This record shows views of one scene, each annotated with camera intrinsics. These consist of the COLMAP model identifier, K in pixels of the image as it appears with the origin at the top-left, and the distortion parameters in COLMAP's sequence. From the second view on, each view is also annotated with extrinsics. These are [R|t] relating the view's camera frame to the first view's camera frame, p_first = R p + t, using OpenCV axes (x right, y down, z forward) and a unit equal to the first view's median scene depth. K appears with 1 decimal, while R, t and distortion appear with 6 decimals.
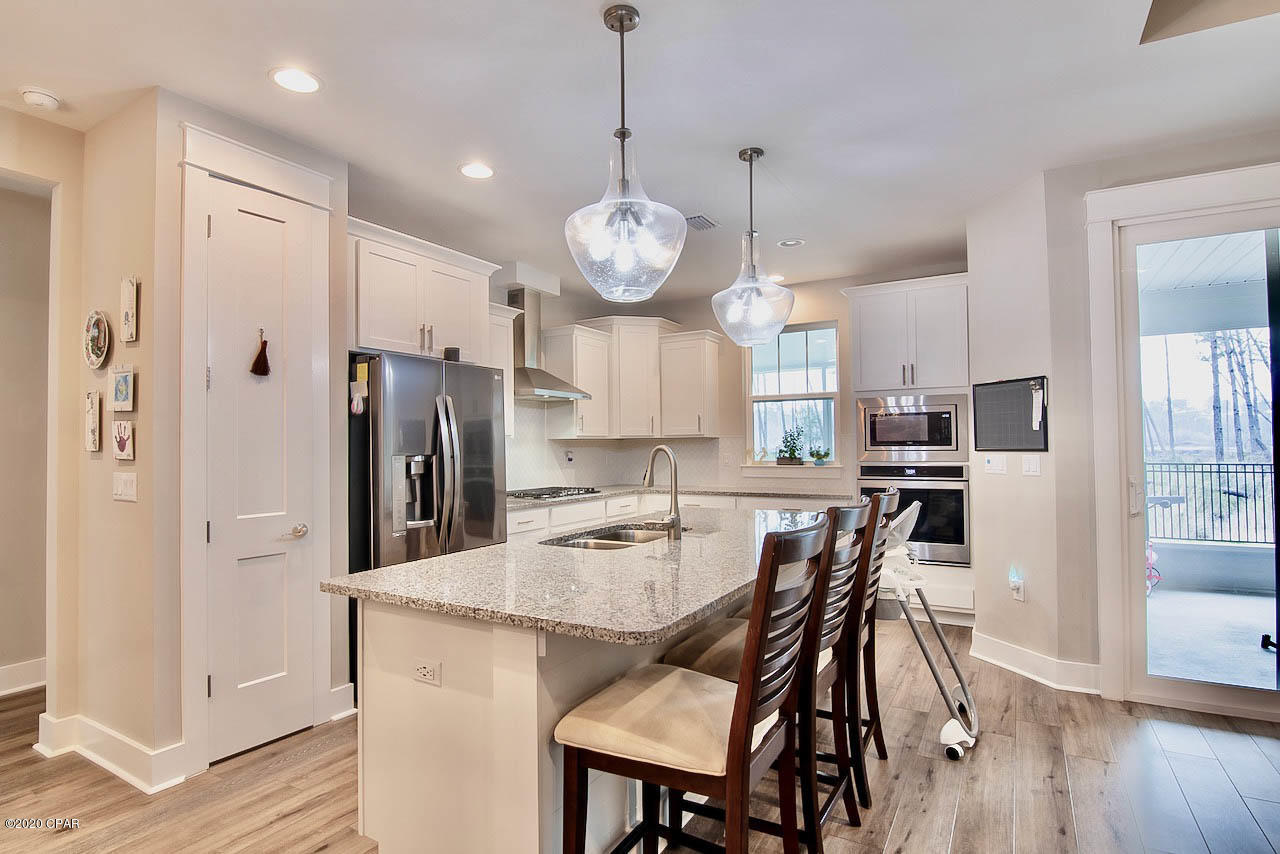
lens RADIAL K [[655.0, 0, 627.5], [0, 655.0, 429.4], [0, 0, 1]] dist [-0.013974, -0.003351]
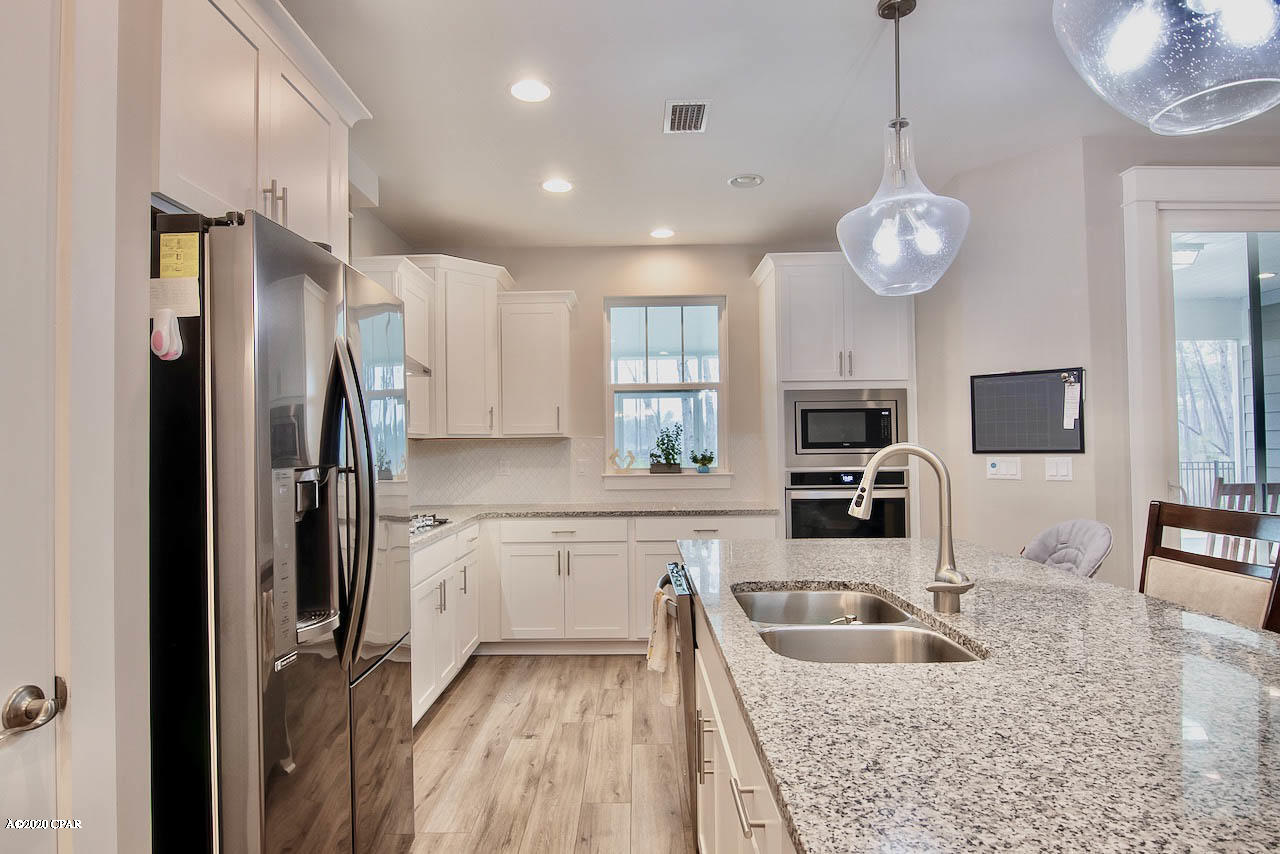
lens RADIAL K [[705.7, 0, 631.8], [0, 705.7, 424.0], [0, 0, 1]] dist [-0.000357, -0.000400]
pose [[0.861494, 0.017515, 0.507466, -0.285114], [-0.010233, 0.999801, -0.017136, 0.013219], [-0.507665, 0.009569, 0.861501, 0.367715]]
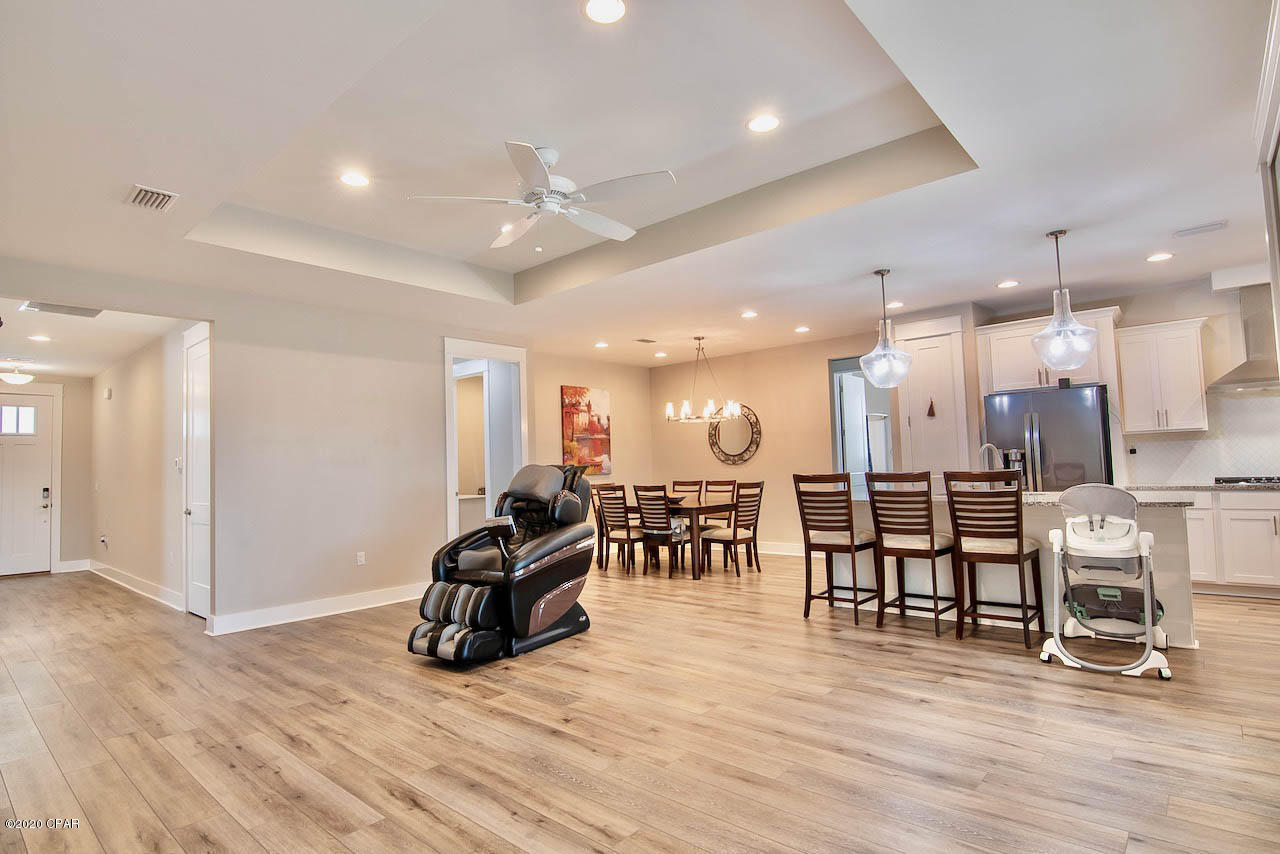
lens RADIAL K [[655.0, 0, 630.0], [0, 655.0, 428.4], [0, 0, 1]] dist [-0.013974, -0.003351]
pose [[-0.185531, -0.038153, -0.981897, 1.215352], [0.057428, 0.997117, -0.049595, 0.007902], [0.980959, -0.065590, -0.182805, 0.231392]]
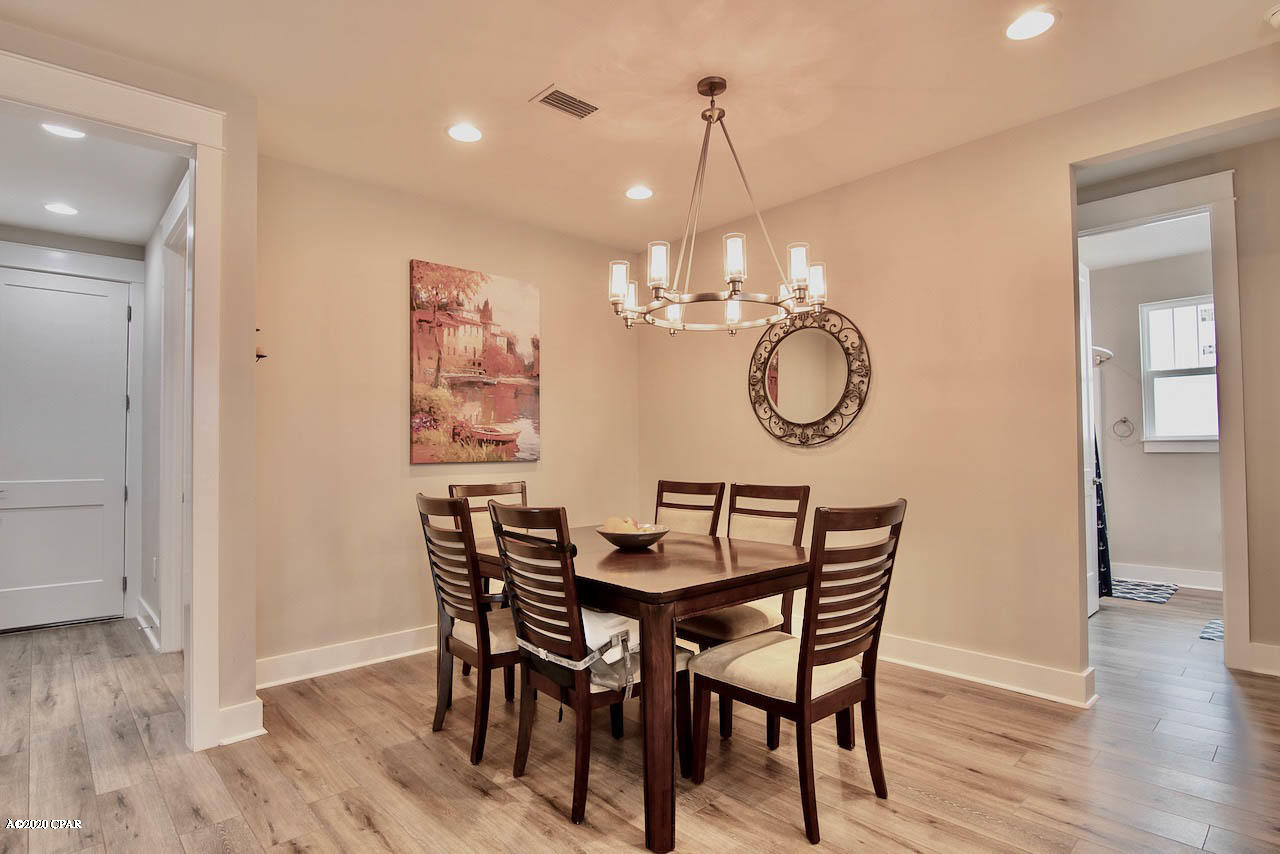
lens RADIAL K [[655.0, 0, 630.9], [0, 655.0, 429.6], [0, 0, 1]] dist [-0.013974, -0.003351]
pose [[-0.281174, -0.012906, -0.959570, 0.105775], [0.037171, 0.999013, -0.024329, 0.028029], [0.958937, -0.042509, -0.280416, 0.195200]]
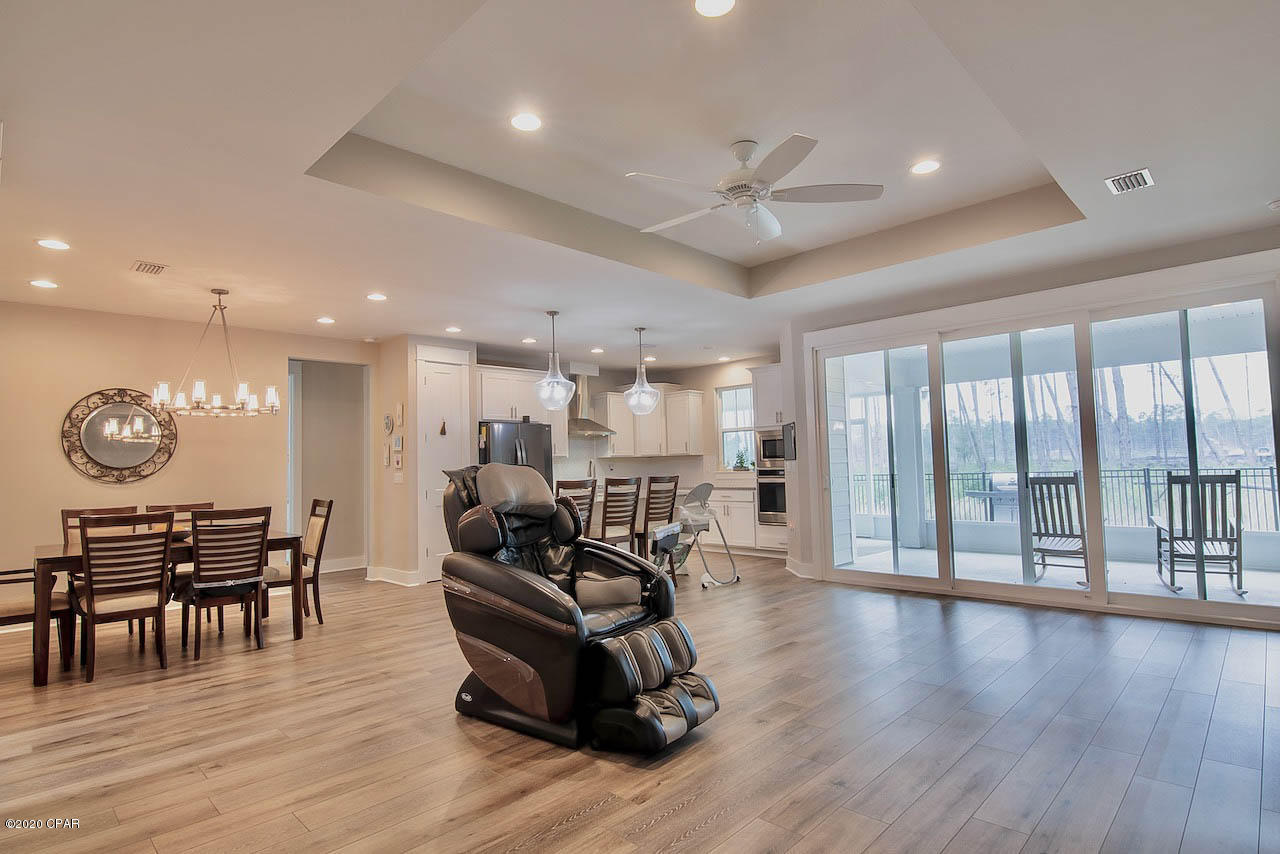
lens RADIAL K [[655.0, 0, 631.2], [0, 655.0, 425.4], [0, 0, 1]] dist [-0.013974, -0.003351]
pose [[0.970508, -0.028915, -0.239329, 0.484860], [0.021046, 0.999153, -0.035371, -0.009472], [0.240149, 0.029291, 0.970294, -0.830767]]
